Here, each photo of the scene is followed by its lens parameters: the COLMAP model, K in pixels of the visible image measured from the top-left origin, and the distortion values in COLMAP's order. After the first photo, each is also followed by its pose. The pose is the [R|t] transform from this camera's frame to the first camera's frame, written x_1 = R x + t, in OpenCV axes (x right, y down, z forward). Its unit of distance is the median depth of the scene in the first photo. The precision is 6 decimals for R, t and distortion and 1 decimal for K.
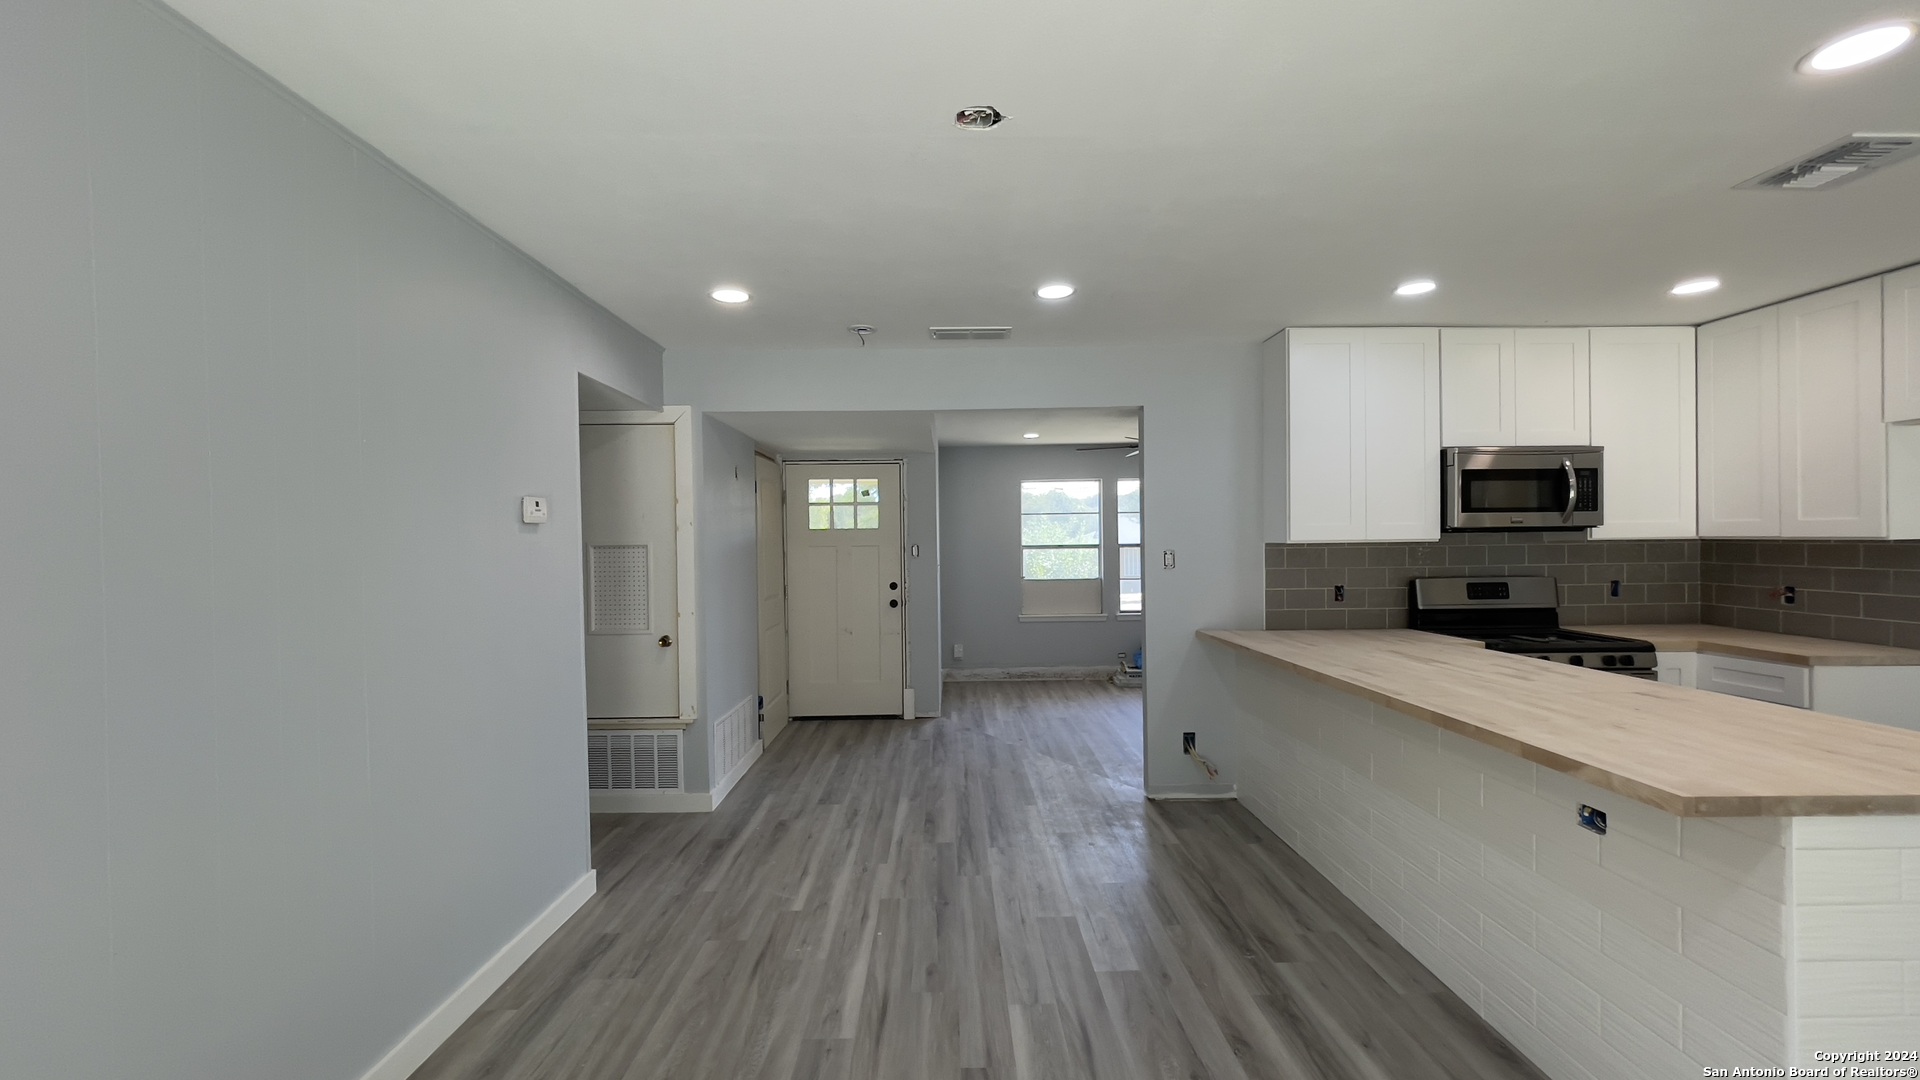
lens RADIAL K [[782.8, 0, 960.0], [0, 782.8, 540.0], [0, 0, 1]] dist [-0.000984, -0.000027]
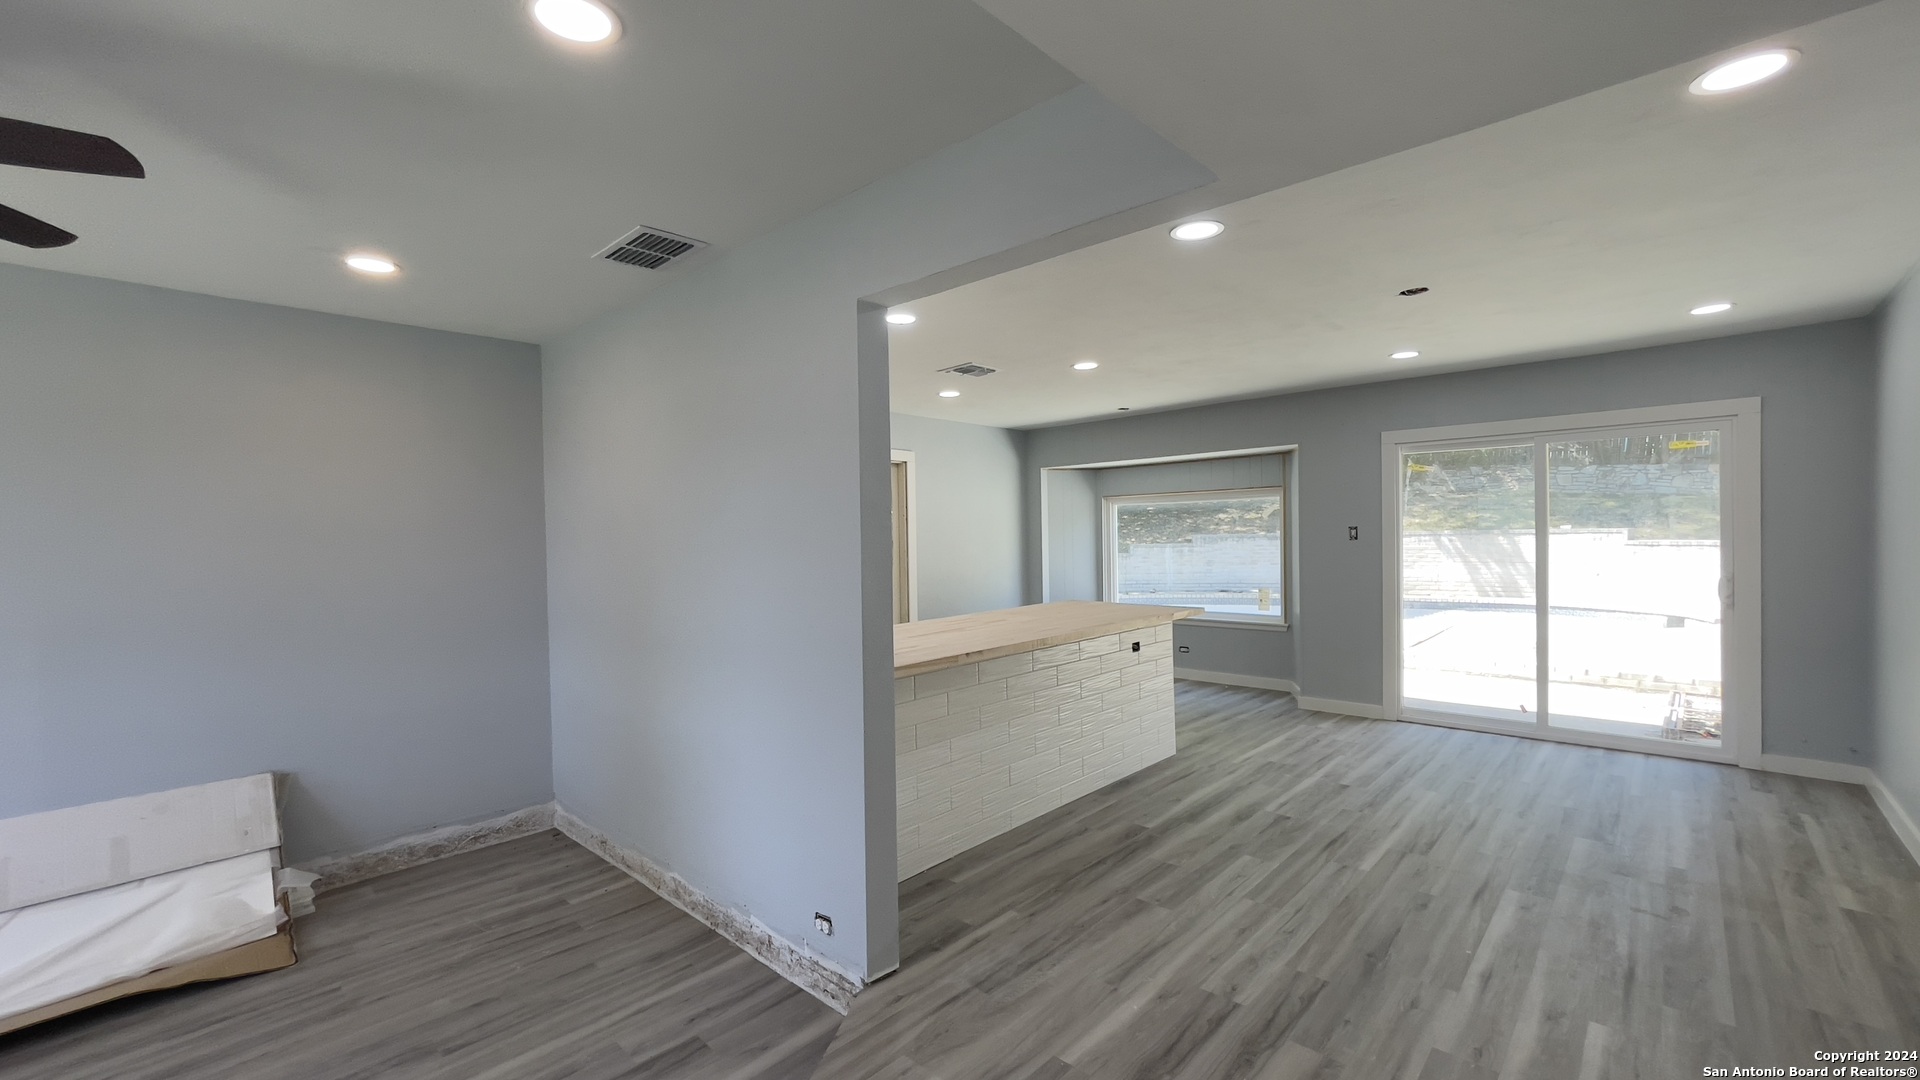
lens RADIAL K [[782.8, 0, 960.0], [0, 782.8, 540.0], [0, 0, 1]] dist [-0.000984, -0.000027]
pose [[-0.722599, 0.019777, 0.690985, -0.230885], [0.027659, 0.999617, 0.000313, 0.004182], [-0.690714, 0.019338, -0.722869, 1.518967]]
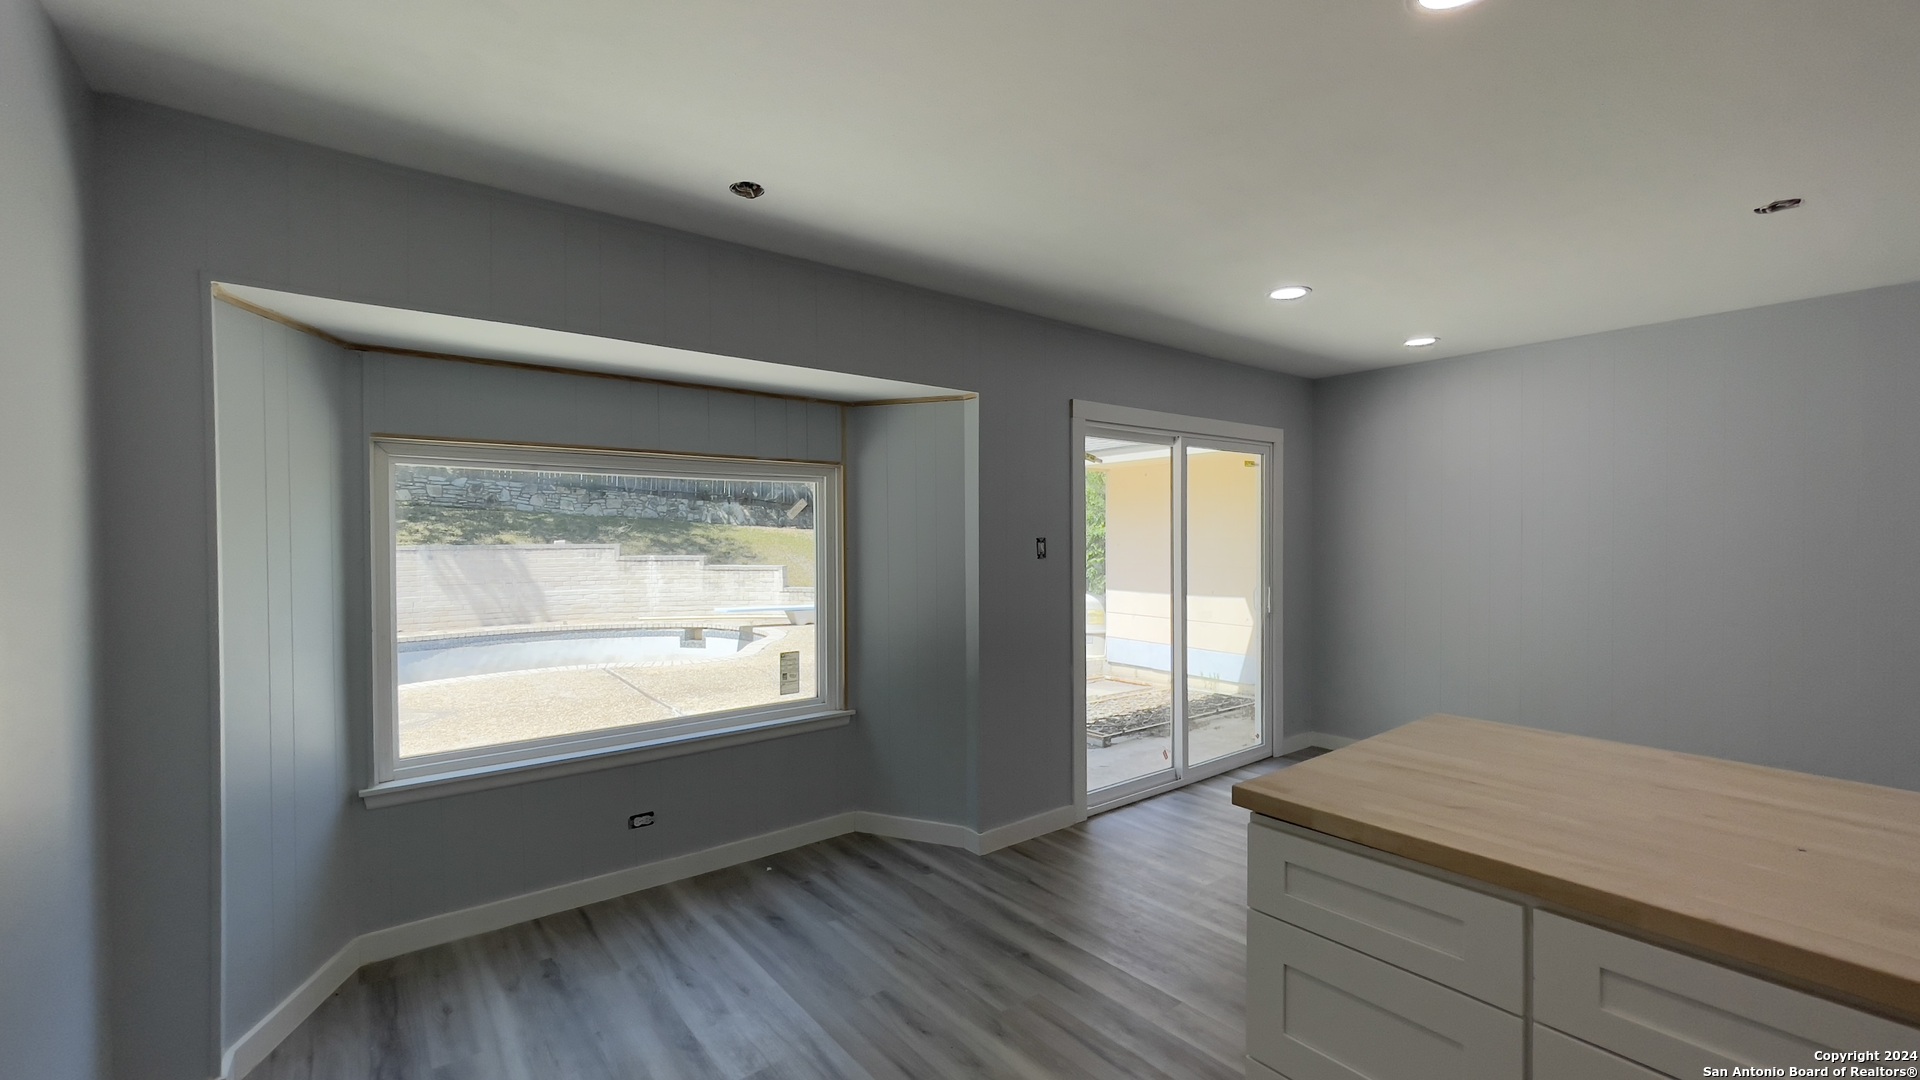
lens RADIAL K [[782.8, 0, 960.0], [0, 782.8, 540.0], [0, 0, 1]] dist [-0.000984, -0.000027]
pose [[-0.799043, 0.017401, -0.601022, 0.936667], [0.011708, 0.999842, 0.013383, -0.011815], [0.601160, 0.003657, -0.799120, 0.608220]]
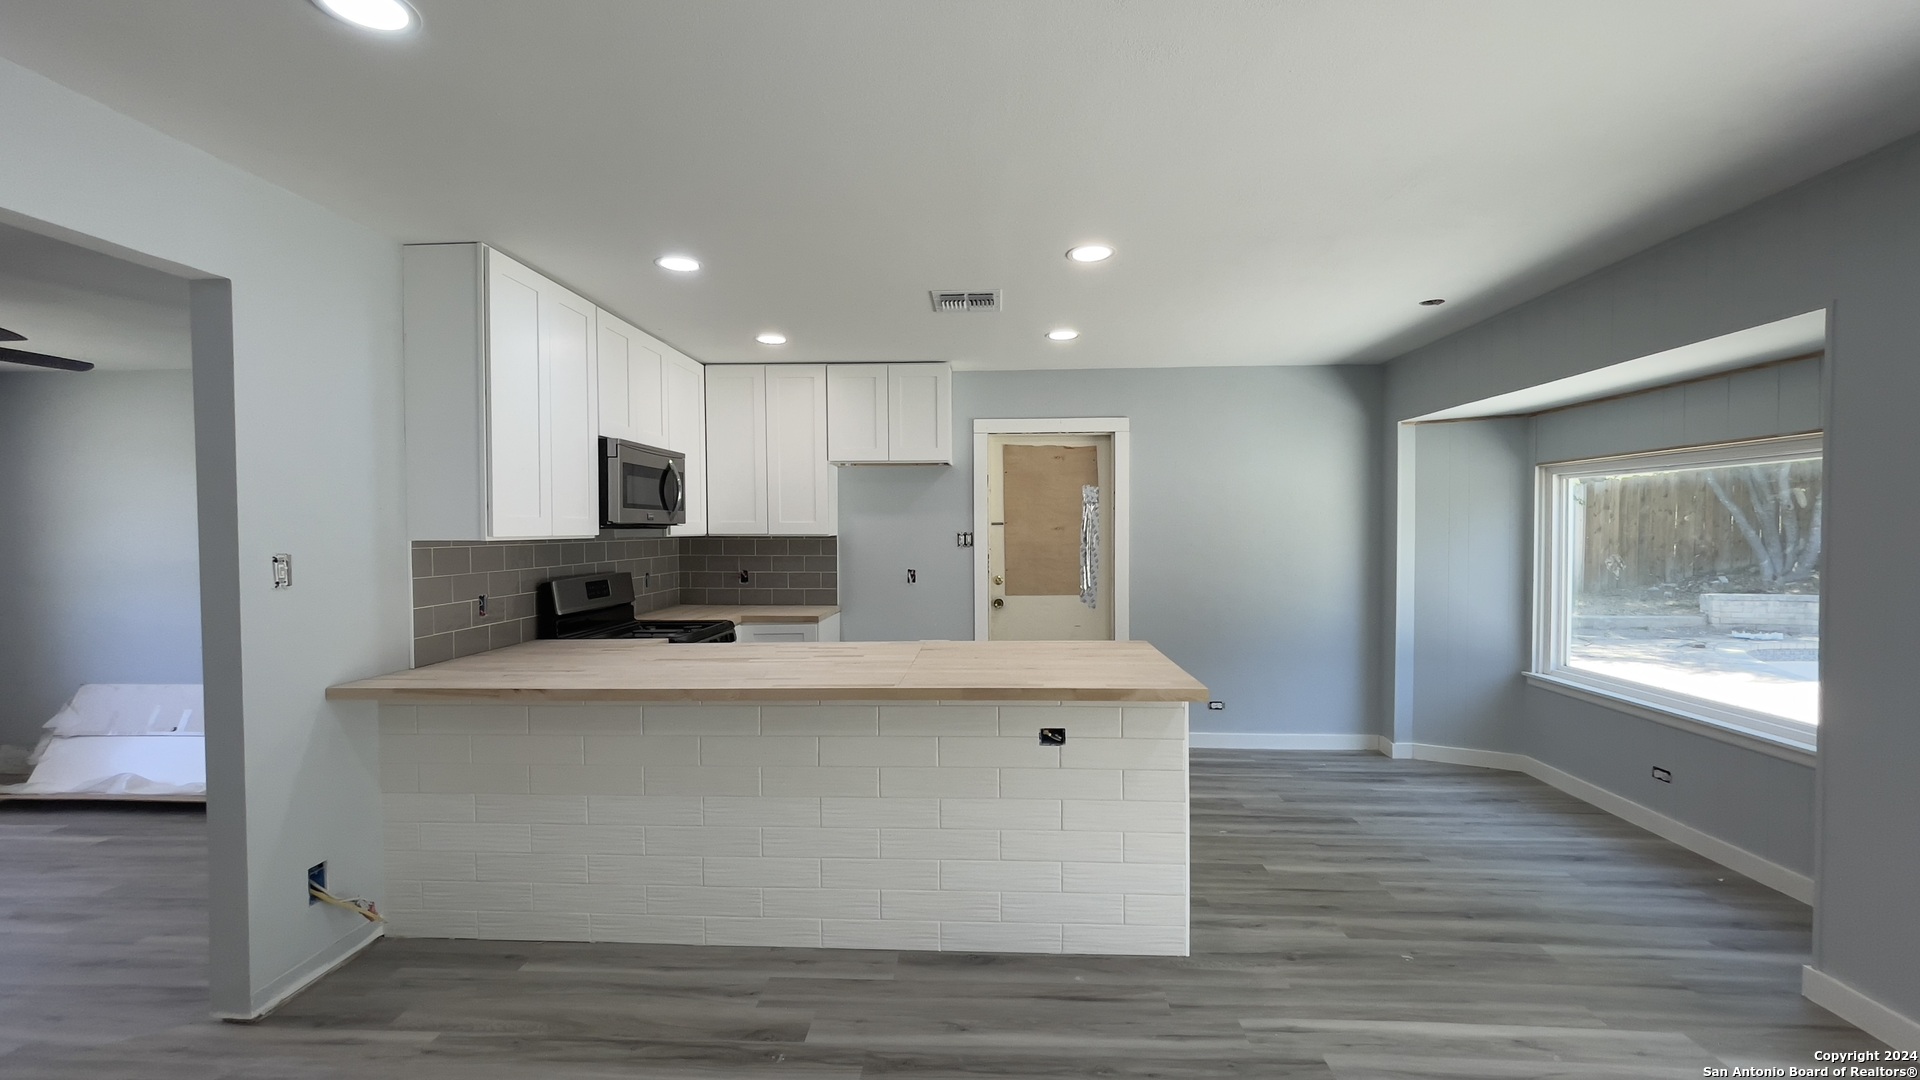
lens RADIAL K [[782.8, 0, 960.0], [0, 782.8, 540.0], [0, 0, 1]] dist [-0.000984, -0.000027]
pose [[0.068650, -0.004707, 0.997630, -0.280440], [0.003892, 0.999983, 0.004451, 0.001640], [-0.997633, 0.003577, 0.068667, 0.520621]]
